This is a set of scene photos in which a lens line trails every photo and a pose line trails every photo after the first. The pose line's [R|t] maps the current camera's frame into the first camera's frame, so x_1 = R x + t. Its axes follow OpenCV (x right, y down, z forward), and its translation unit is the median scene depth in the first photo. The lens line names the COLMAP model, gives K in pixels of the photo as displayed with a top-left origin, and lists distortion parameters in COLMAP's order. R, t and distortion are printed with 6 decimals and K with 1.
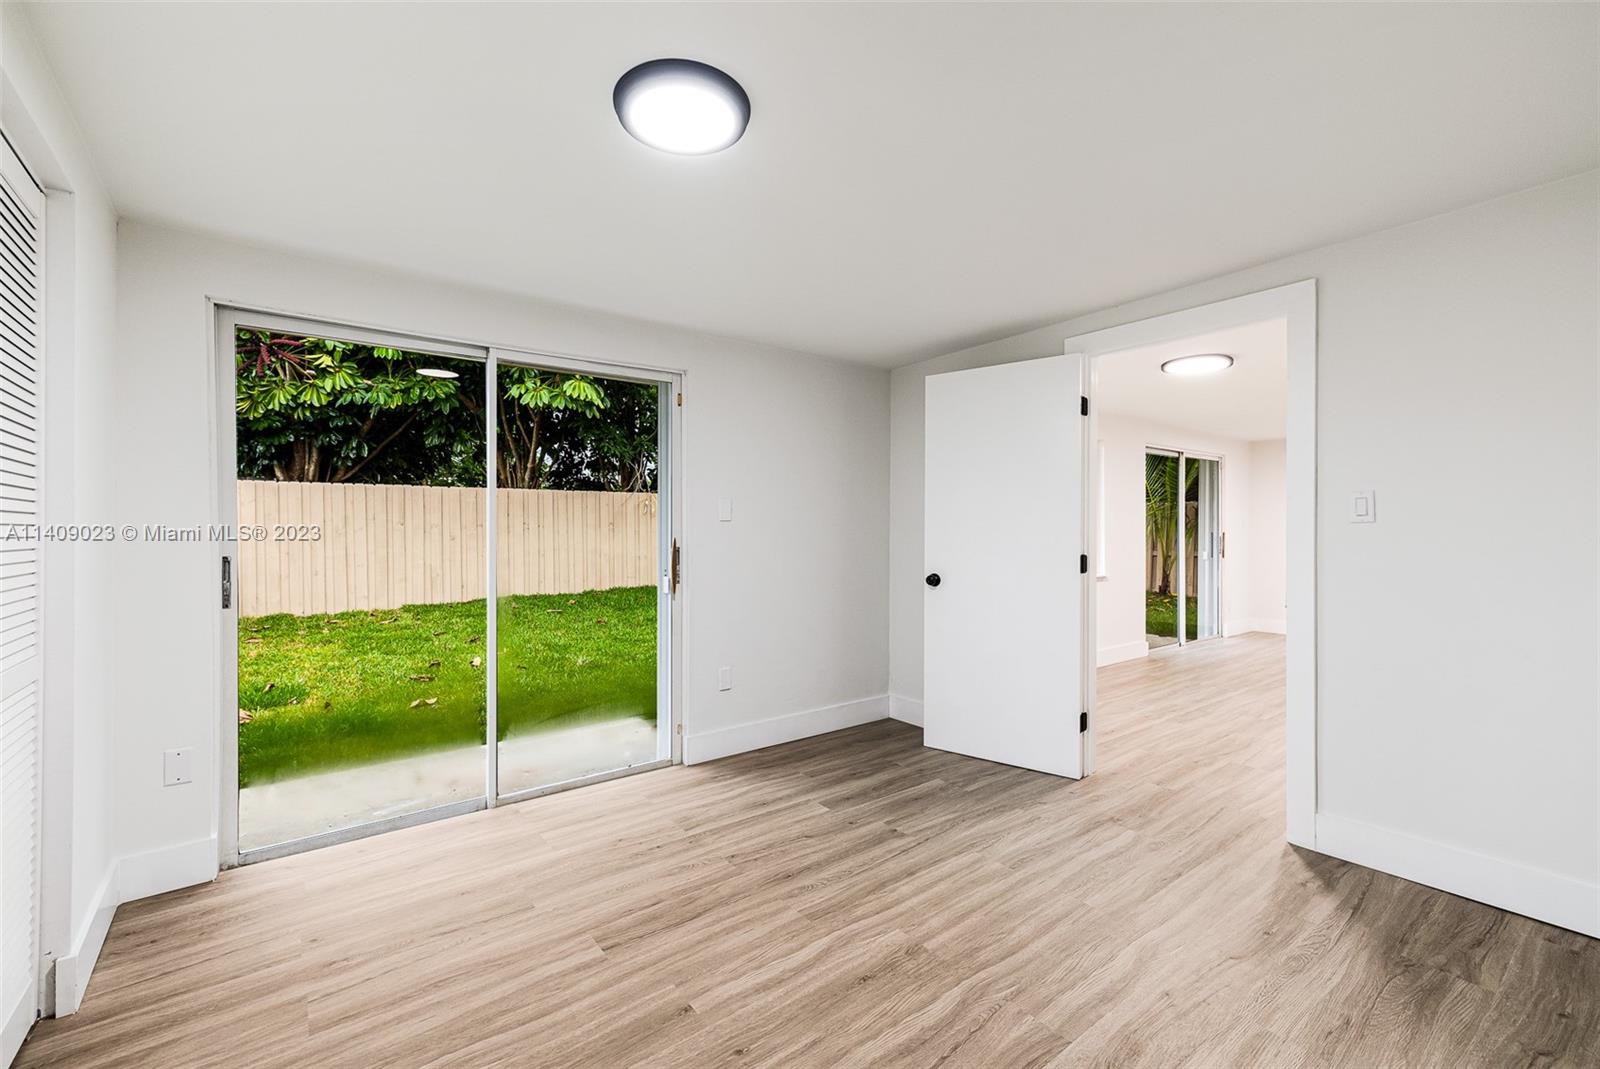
lens RADIAL K [[676.0, 0, 795.8], [0, 676.0, 535.8], [0, 0, 1]] dist [-0.000516, 0.000691]
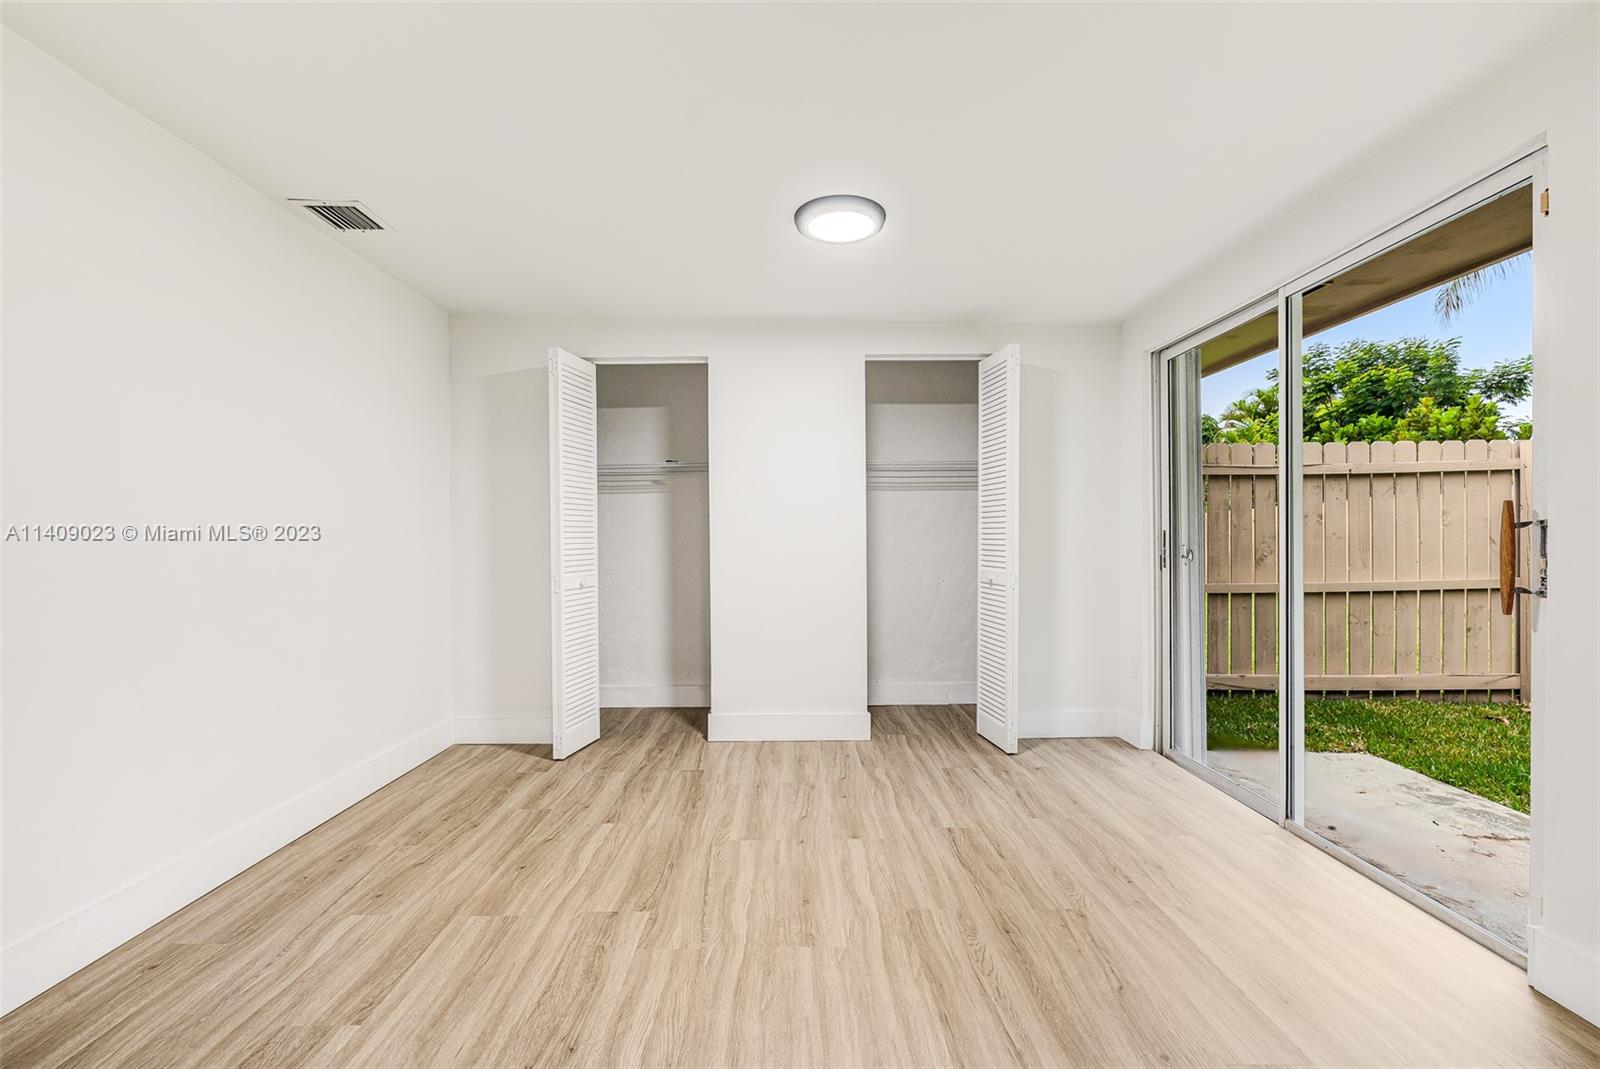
lens RADIAL K [[676.0, 0, 793.1], [0, 676.0, 534.4], [0, 0, 1]] dist [-0.000516, 0.000691]
pose [[-0.606045, 0.001704, -0.795429, 0.927065], [0.000132, 0.999998, 0.002042, 0.037703], [0.795431, 0.001132, -0.606044, 1.526589]]
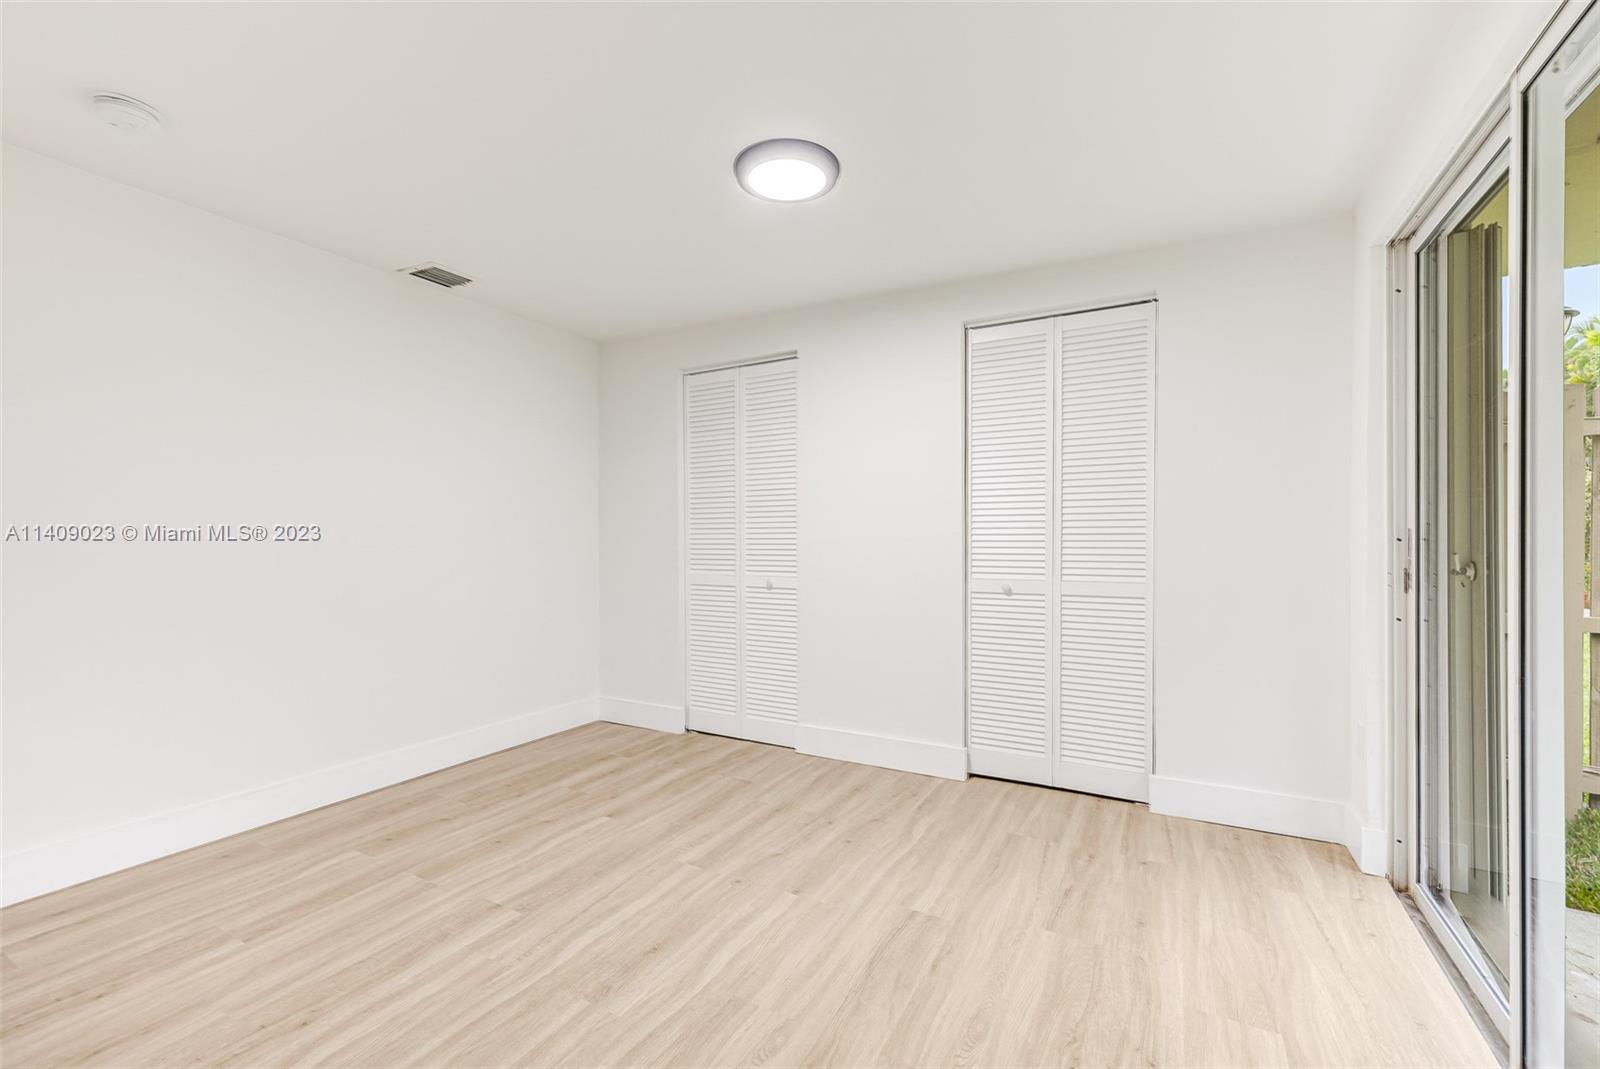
lens RADIAL K [[676.0, 0, 809.1], [0, 676.0, 538.1], [0, 0, 1]] dist [-0.000516, 0.000691]
pose [[-0.913178, 0.005192, -0.407529, 0.271760], [0.001514, 0.999955, 0.009347, 0.036662], [0.407559, 0.007919, -0.913144, 1.829951]]
